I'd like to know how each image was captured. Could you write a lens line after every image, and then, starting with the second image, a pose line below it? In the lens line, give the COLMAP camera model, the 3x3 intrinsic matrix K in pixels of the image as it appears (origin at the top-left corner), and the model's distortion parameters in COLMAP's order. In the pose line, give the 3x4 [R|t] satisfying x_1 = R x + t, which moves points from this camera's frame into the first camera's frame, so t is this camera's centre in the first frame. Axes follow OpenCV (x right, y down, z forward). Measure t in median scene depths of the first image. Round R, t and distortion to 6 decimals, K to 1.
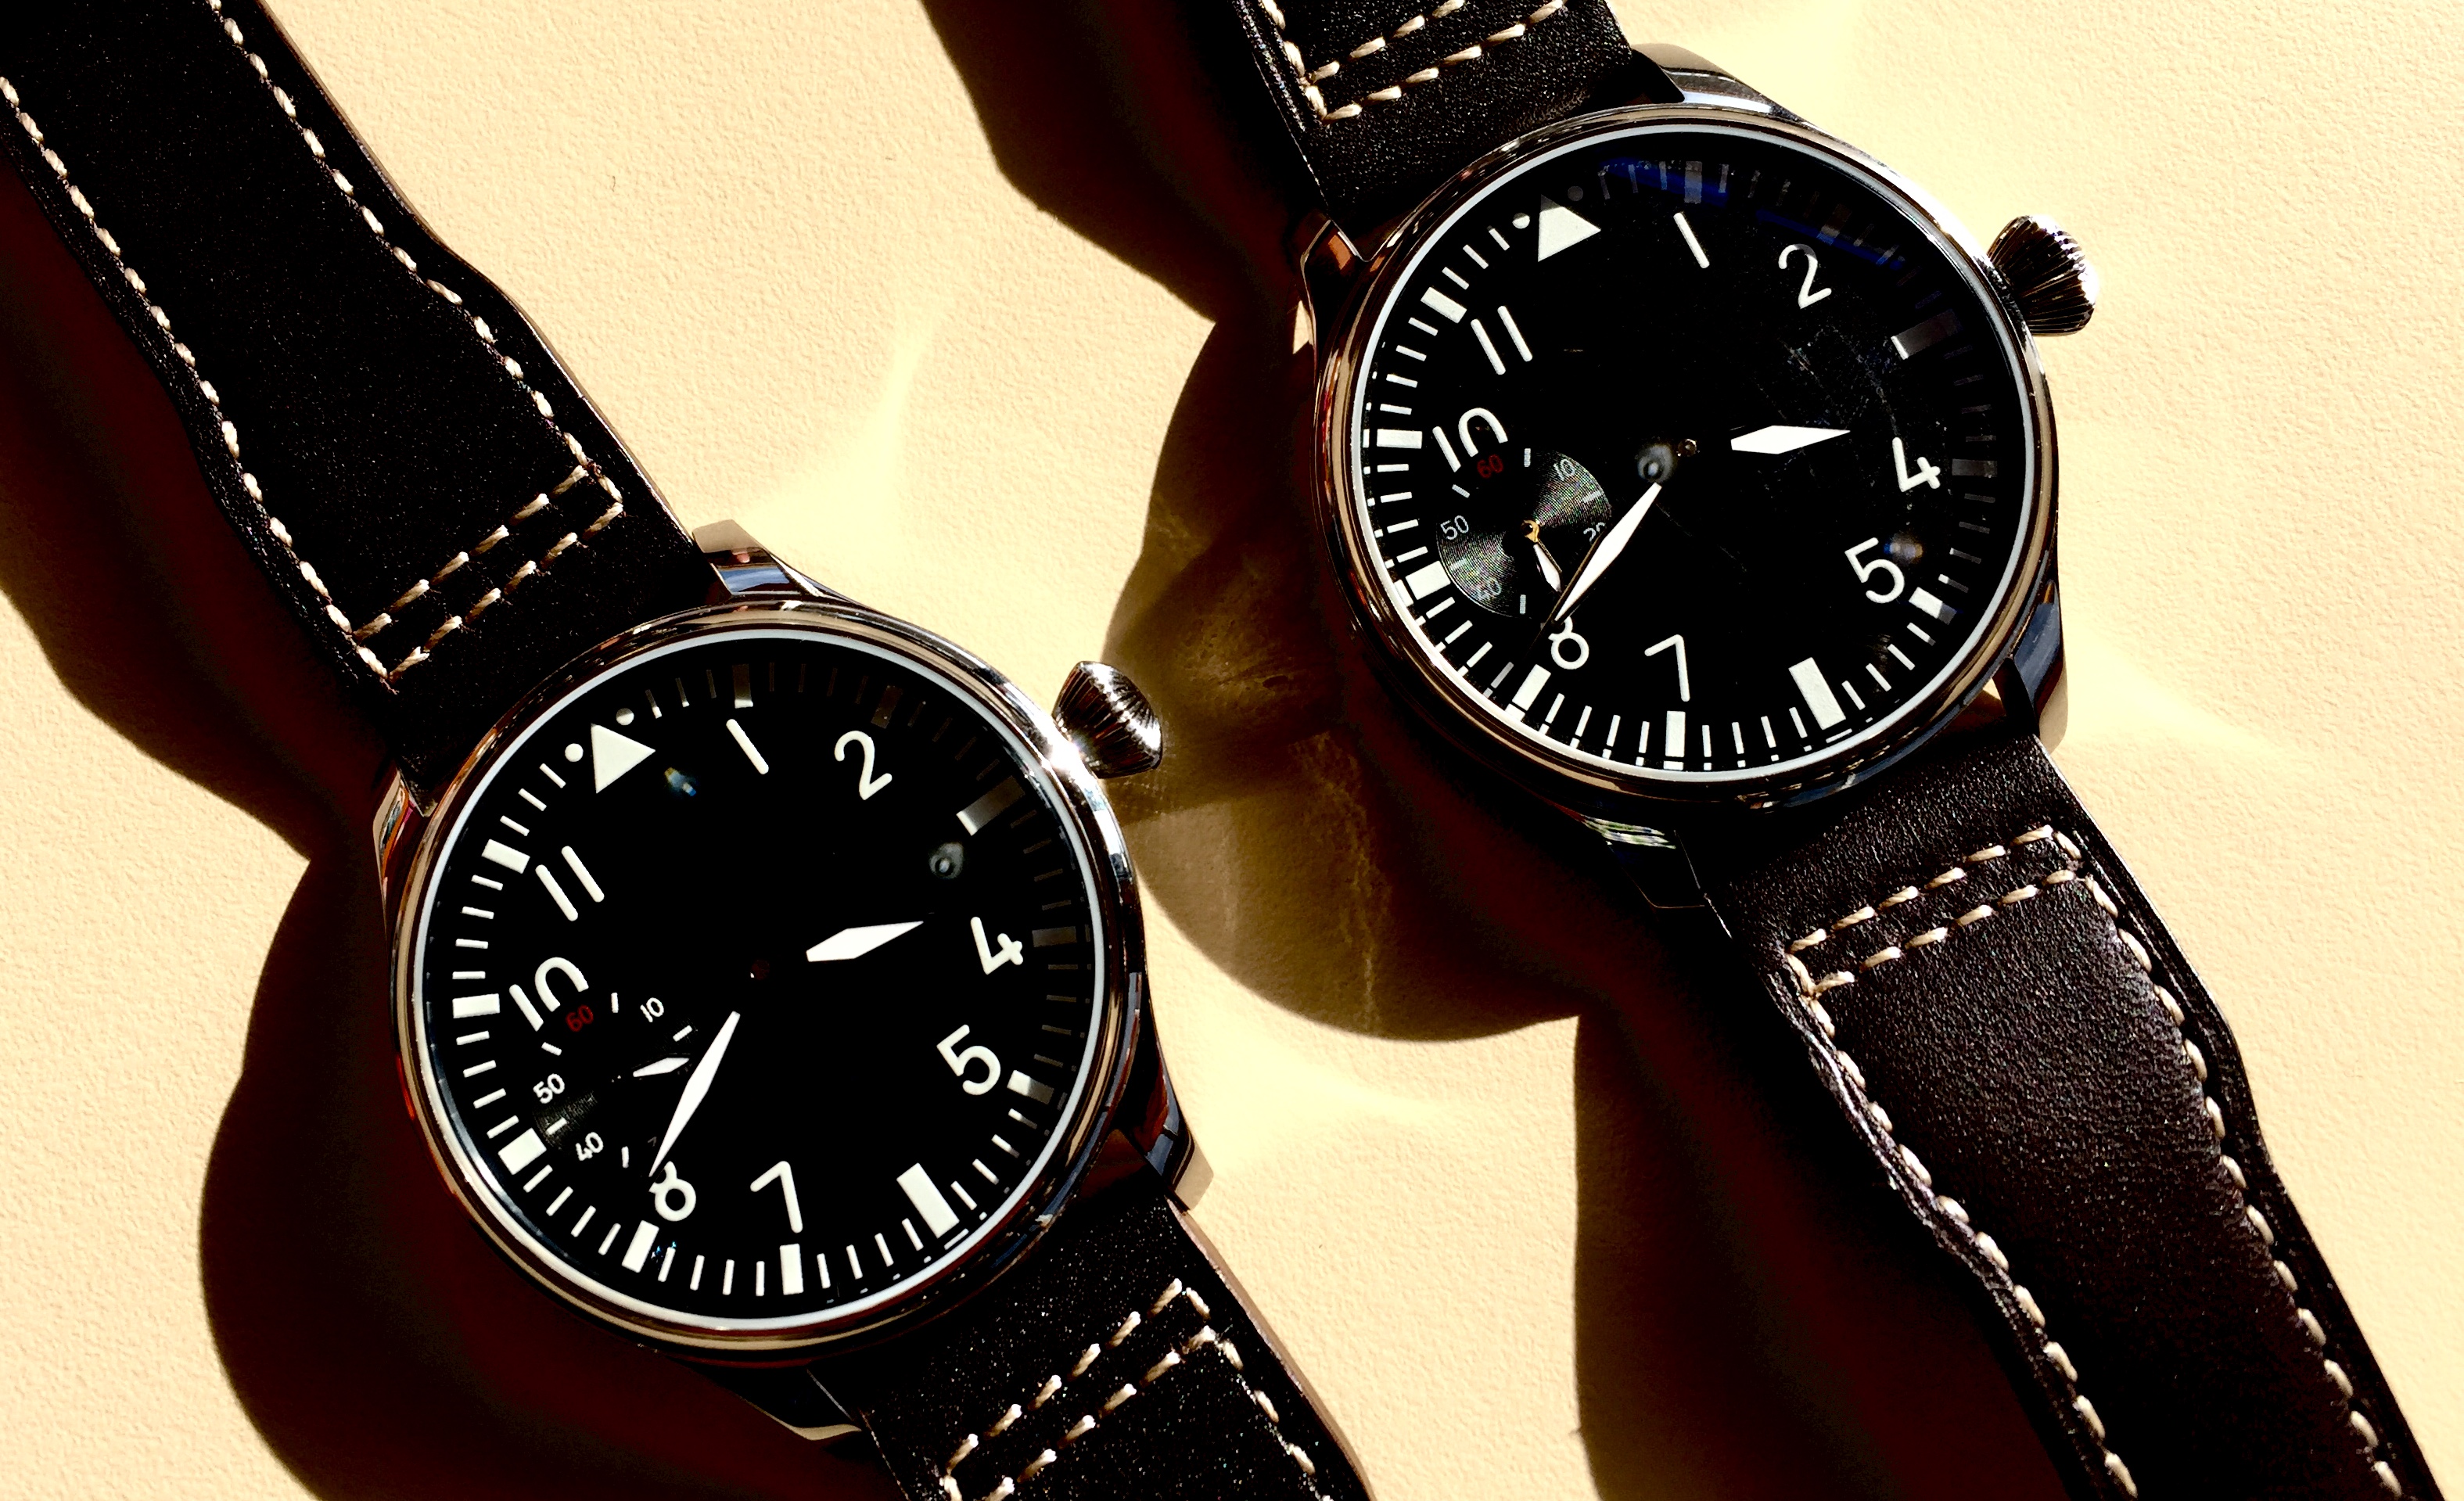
lens RADIAL K [[2600.6, 0, 1220.8], [0, 2600.6, 746.7], [0, 0, 1]] dist [0.040861, 0.000000]
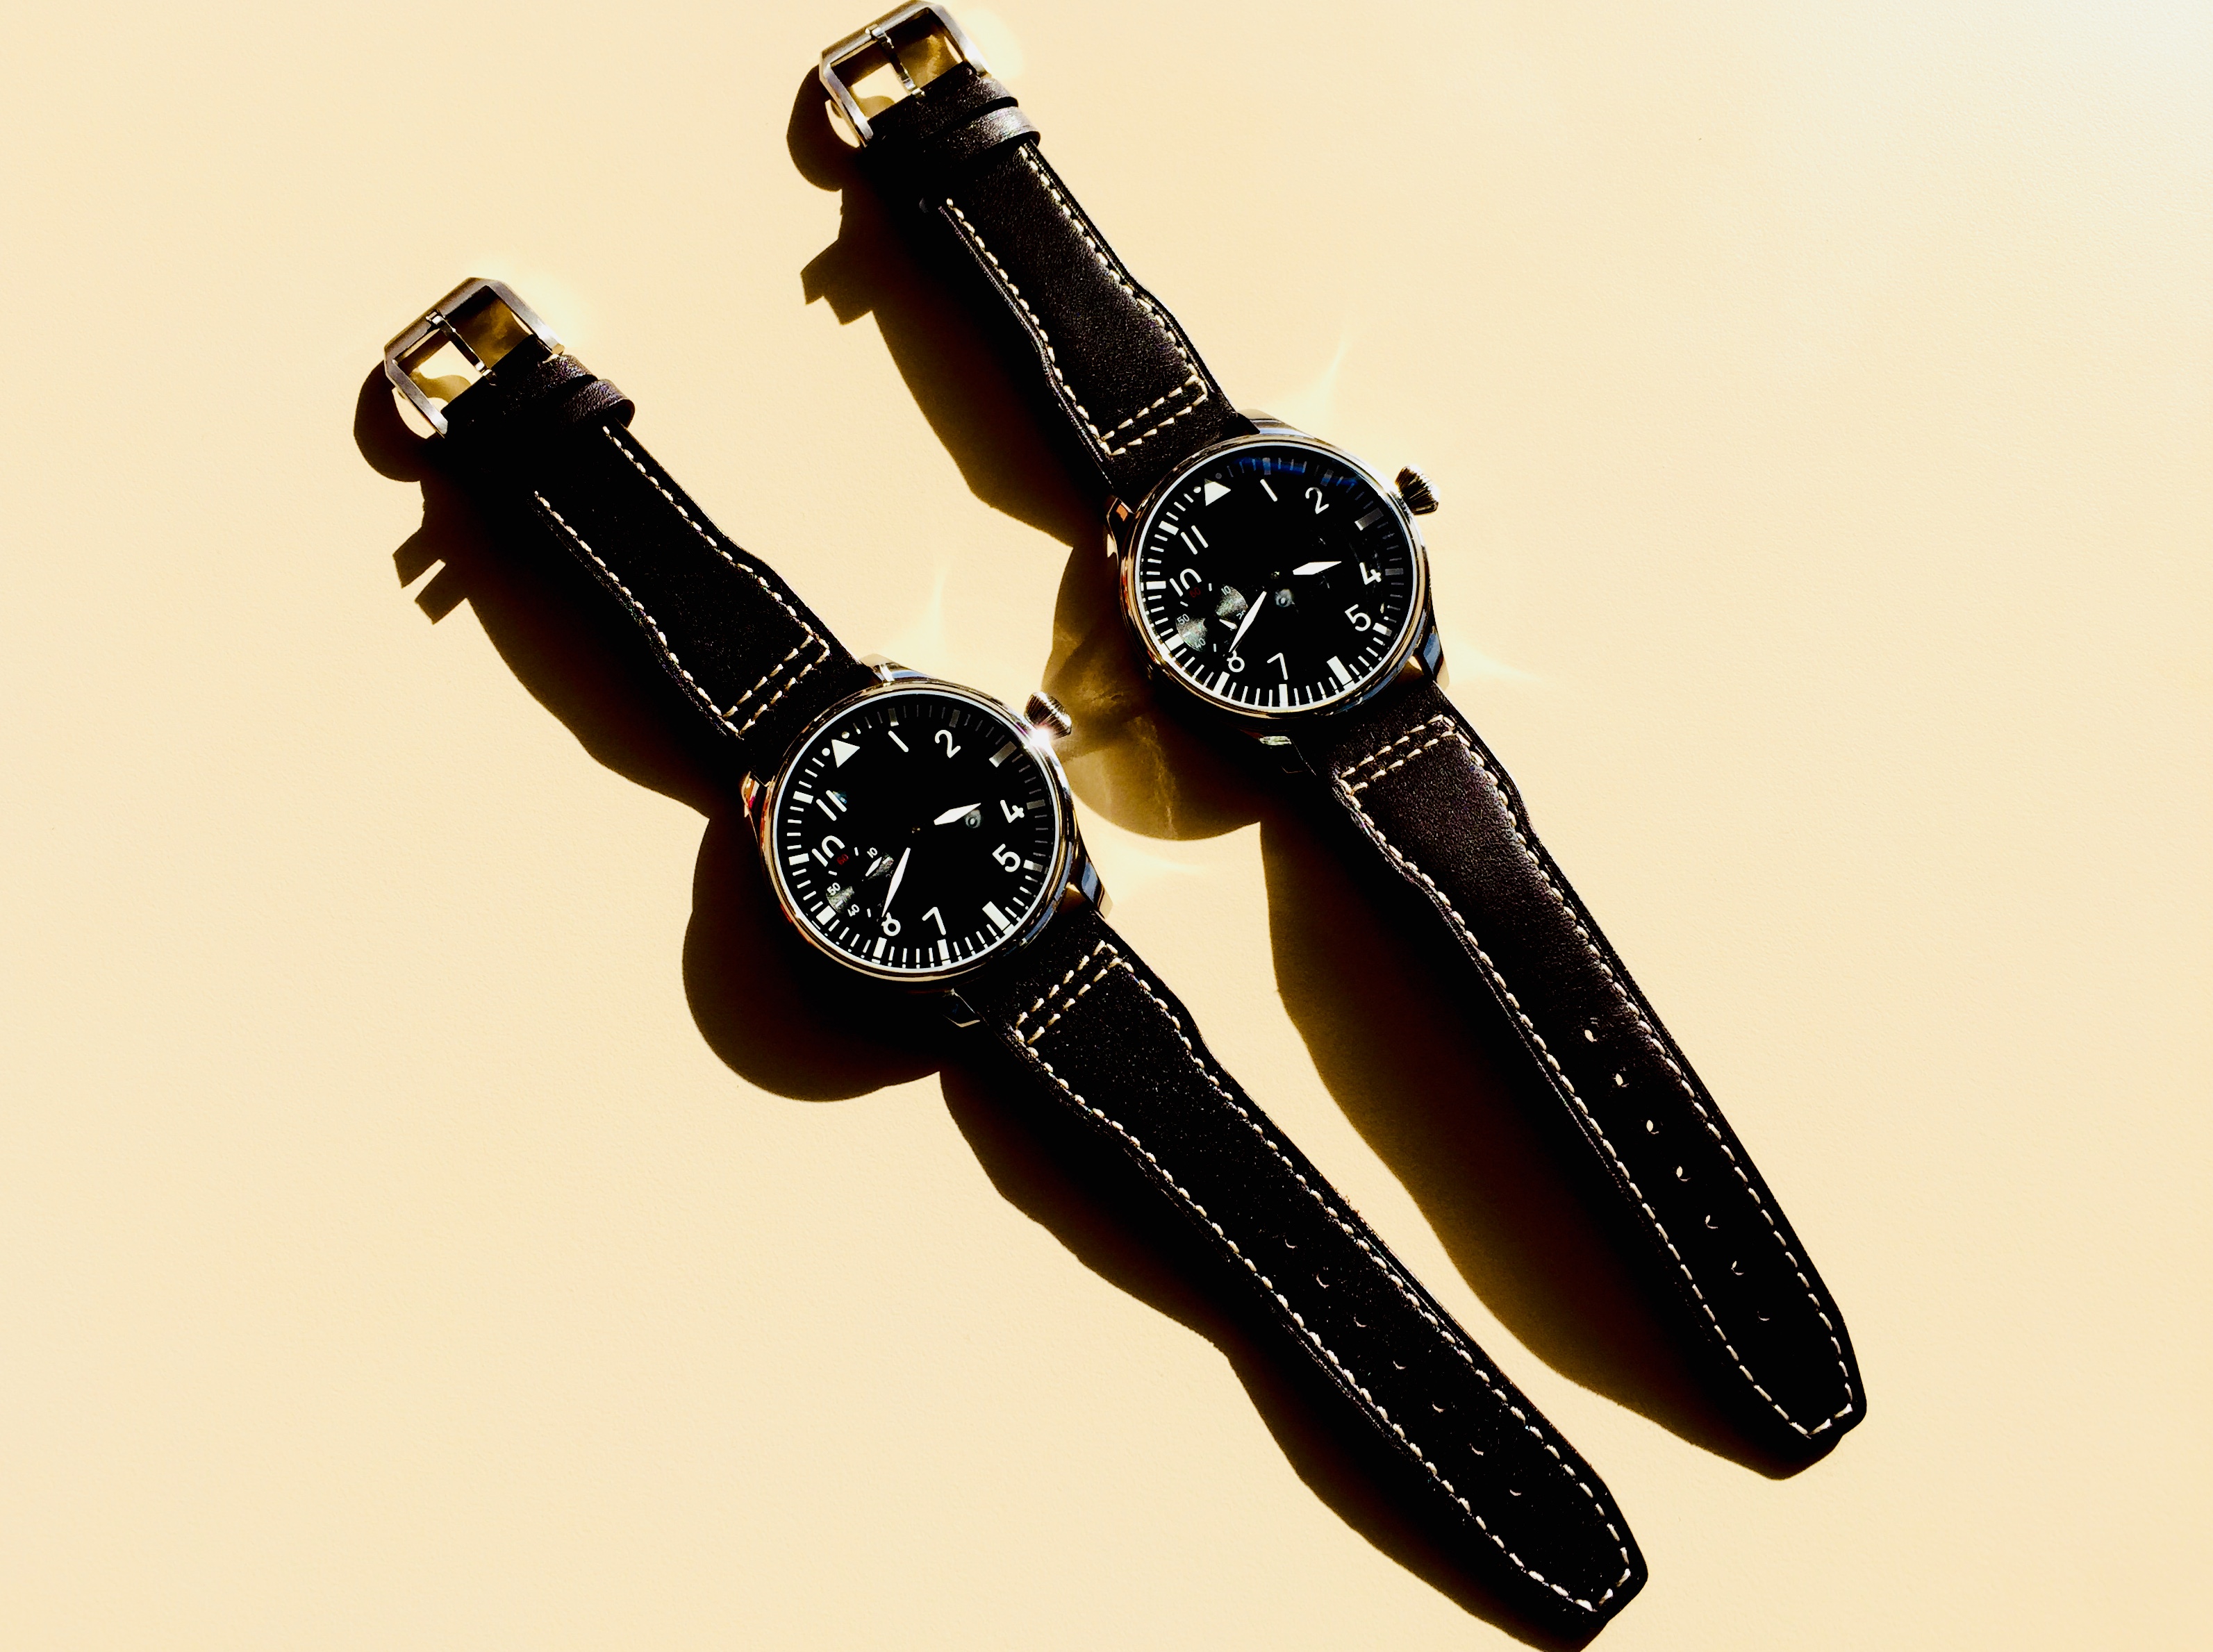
lens RADIAL K [[1864.9, 0, 1115.7], [0, 1864.9, 828.8], [0, 0, 1]] dist [0.008093, 0.006853]
pose [[0.993806, -0.108294, 0.024921, -0.035627], [0.109023, 0.993586, -0.030015, 0.152499], [-0.021511, 0.032547, 0.999239, -0.707226]]
